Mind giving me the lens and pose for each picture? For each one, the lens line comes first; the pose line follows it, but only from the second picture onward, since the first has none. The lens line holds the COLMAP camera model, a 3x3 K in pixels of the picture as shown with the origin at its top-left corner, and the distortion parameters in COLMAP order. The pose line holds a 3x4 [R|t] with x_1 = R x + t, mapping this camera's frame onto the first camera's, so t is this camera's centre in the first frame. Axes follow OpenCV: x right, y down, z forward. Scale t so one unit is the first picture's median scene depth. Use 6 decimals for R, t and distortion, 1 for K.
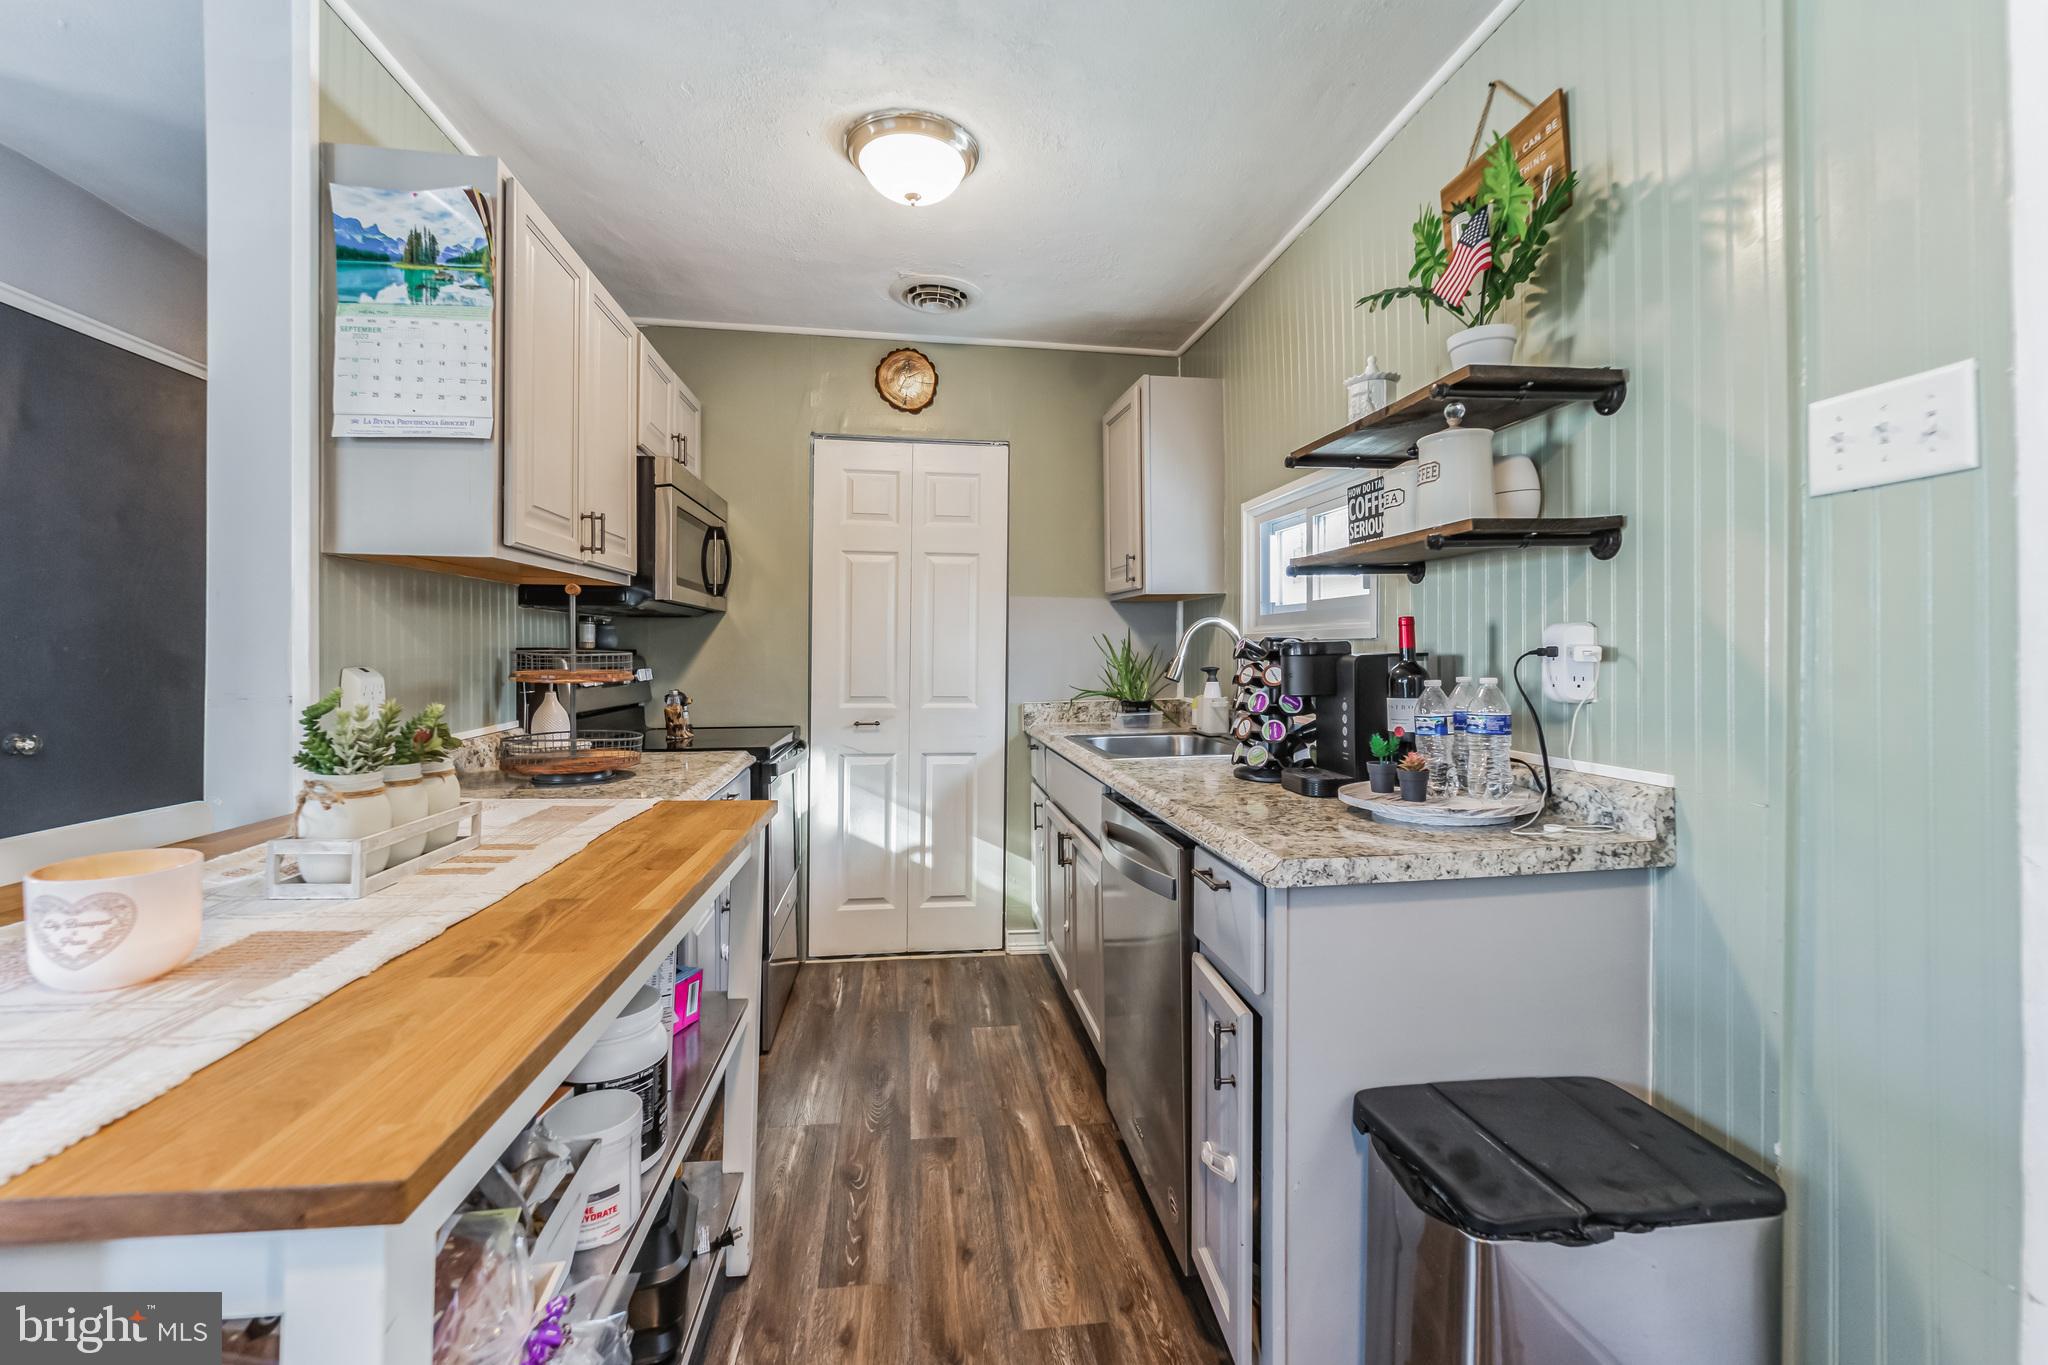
lens RADIAL K [[859.5, 0, 1024.7], [0, 859.5, 652.5], [0, 0, 1]] dist [-0.000572, -0.000633]
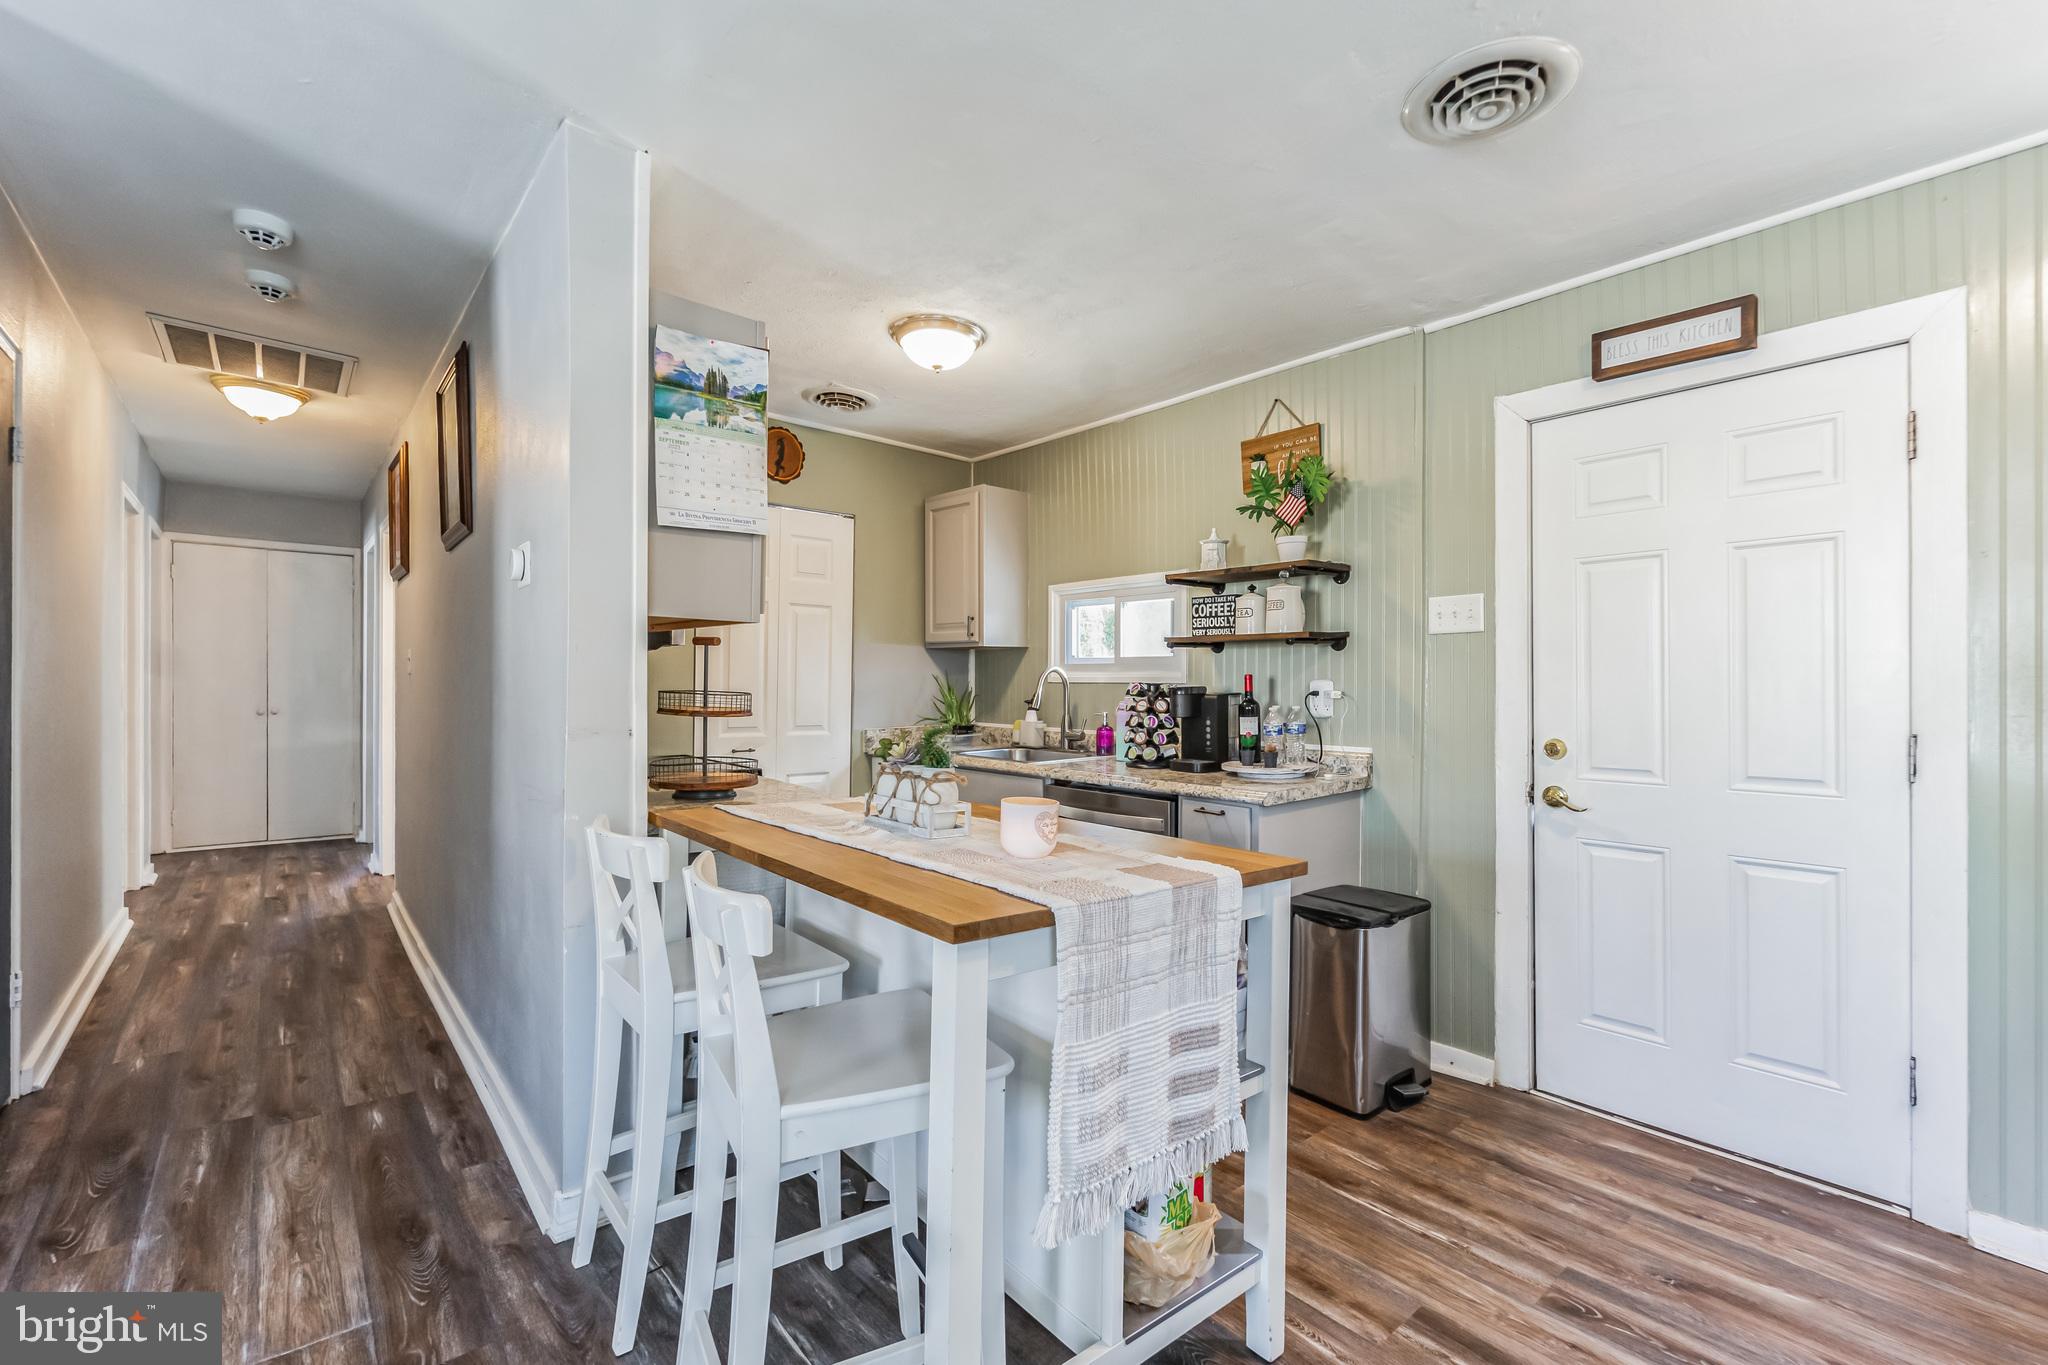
lens RADIAL K [[883.0, 0, 1024.0], [0, 883.0, 682.5], [0, 0, 1]] dist [0.001623, -0.000078]
pose [[0.841303, 0.005007, 0.540540, -0.945426], [-0.006083, 0.999981, 0.000205, -0.019491], [-0.540529, -0.003461, 0.841318, -0.349209]]
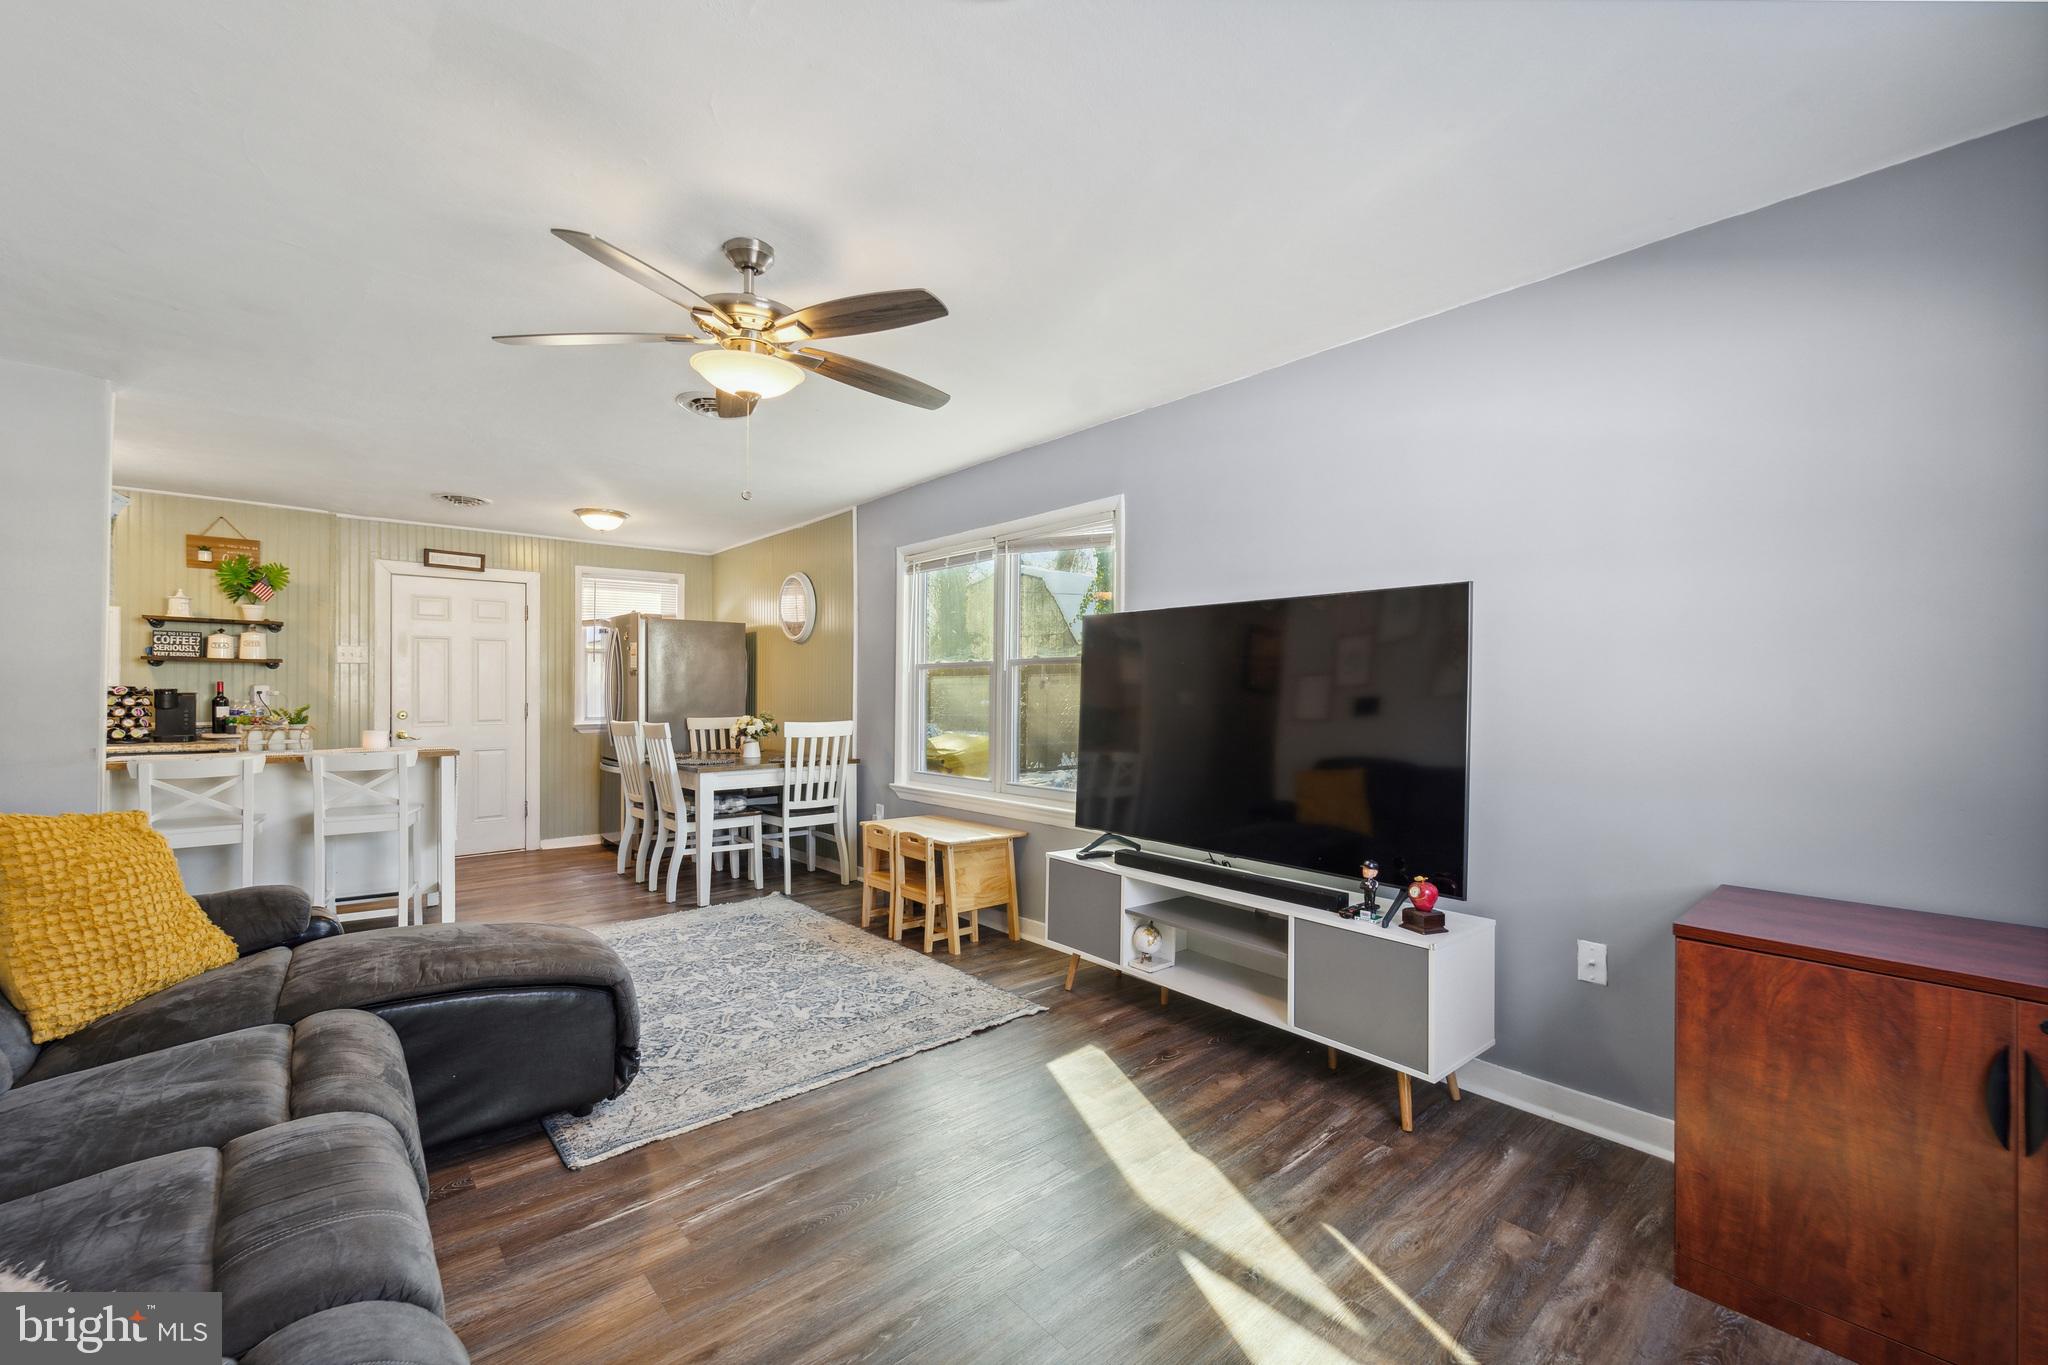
lens RADIAL K [[815.2, 0, 1024.0], [0, 815.2, 682.5], [0, 0, 1]] dist [0.000363, -0.000270]
pose [[-0.555697, 0.005832, 0.831364, -3.470529], [-0.009941, 0.999857, -0.013658, -0.024391], [-0.831325, -0.015855, -0.555560, 0.169471]]
